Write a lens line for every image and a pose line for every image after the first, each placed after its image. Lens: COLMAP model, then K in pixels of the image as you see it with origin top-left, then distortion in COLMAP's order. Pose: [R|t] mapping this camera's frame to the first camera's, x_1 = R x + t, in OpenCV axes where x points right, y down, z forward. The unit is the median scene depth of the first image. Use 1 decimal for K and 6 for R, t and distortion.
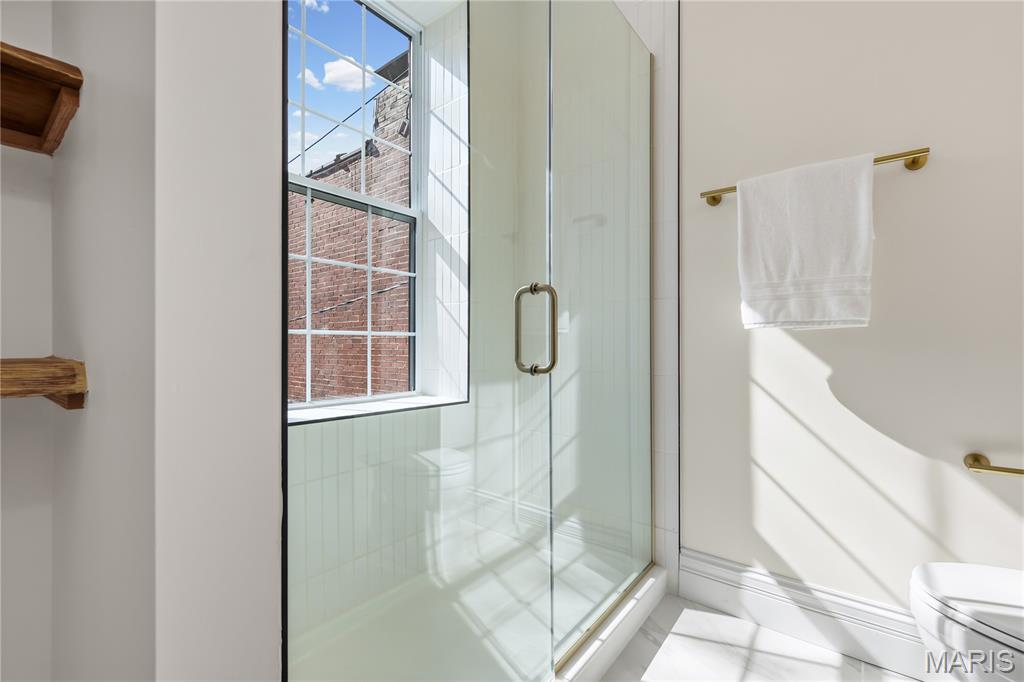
lens RADIAL K [[442.0, 0, 513.0], [0, 442.0, 341.9], [0, 0, 1]] dist [0.001763, 0.000079]
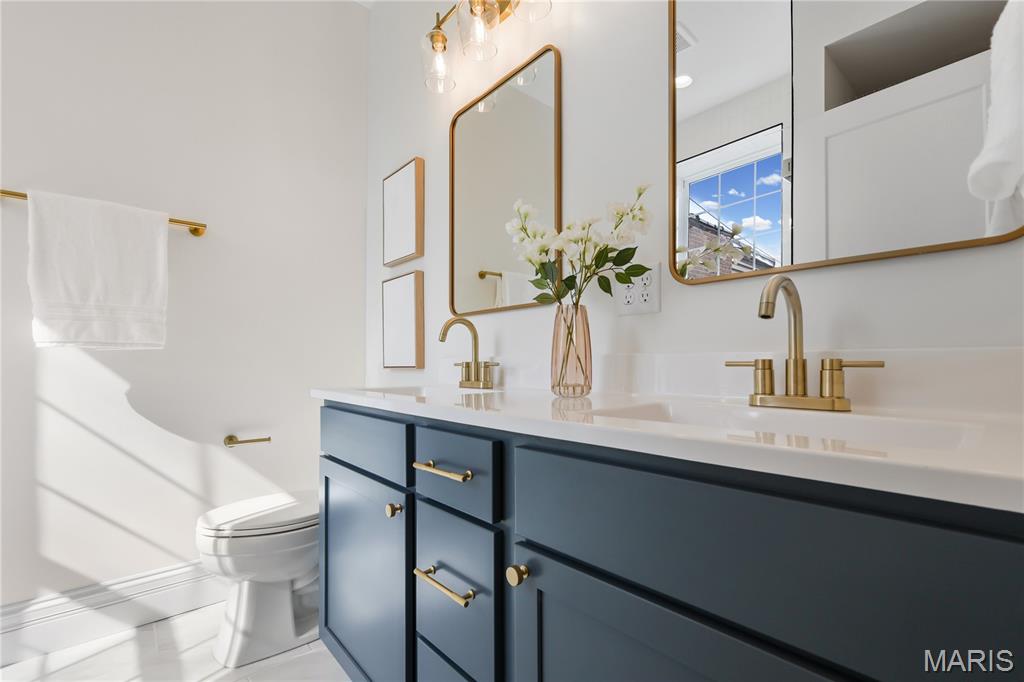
lens RADIAL K [[442.0, 0, 511.9], [0, 442.0, 356.6], [0, 0, 1]] dist [0.001763, 0.000079]
pose [[0.167693, 0.014549, 0.985732, -0.243288], [-0.000753, 0.999893, -0.014630, 0.004157], [-0.985839, 0.001711, 0.167686, -0.171888]]
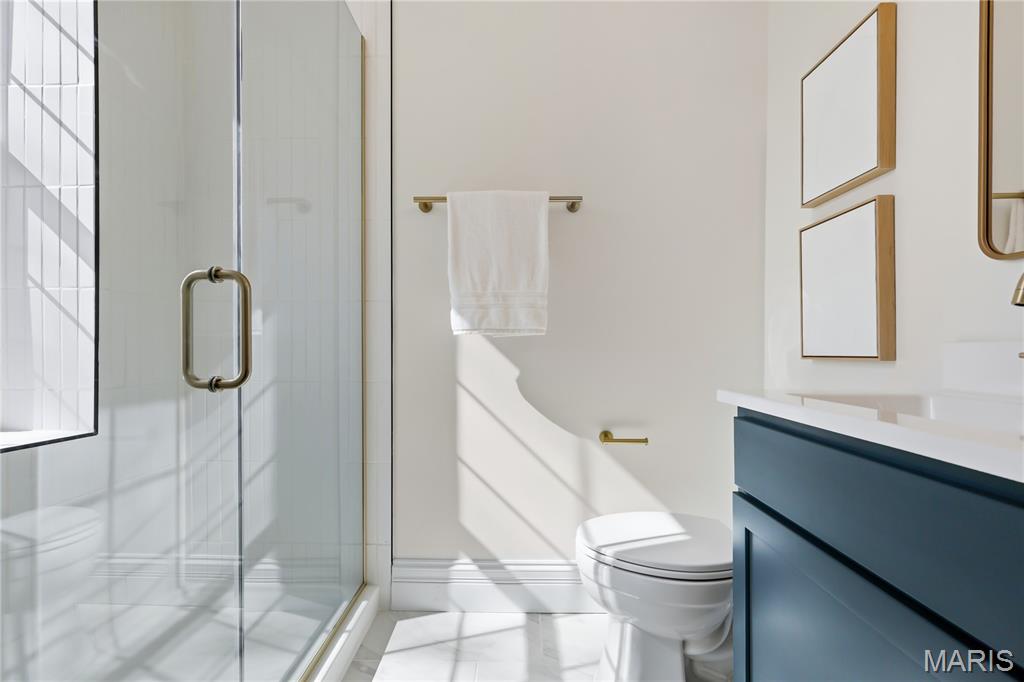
lens RADIAL K [[442.0, 0, 504.9], [0, 442.0, 350.0], [0, 0, 1]] dist [0.001763, 0.000079]
pose [[0.801265, -0.000998, 0.598308, -0.004196], [-0.002549, 0.999984, 0.005082, 0.000545], [-0.598304, -0.005597, 0.801250, 0.088914]]
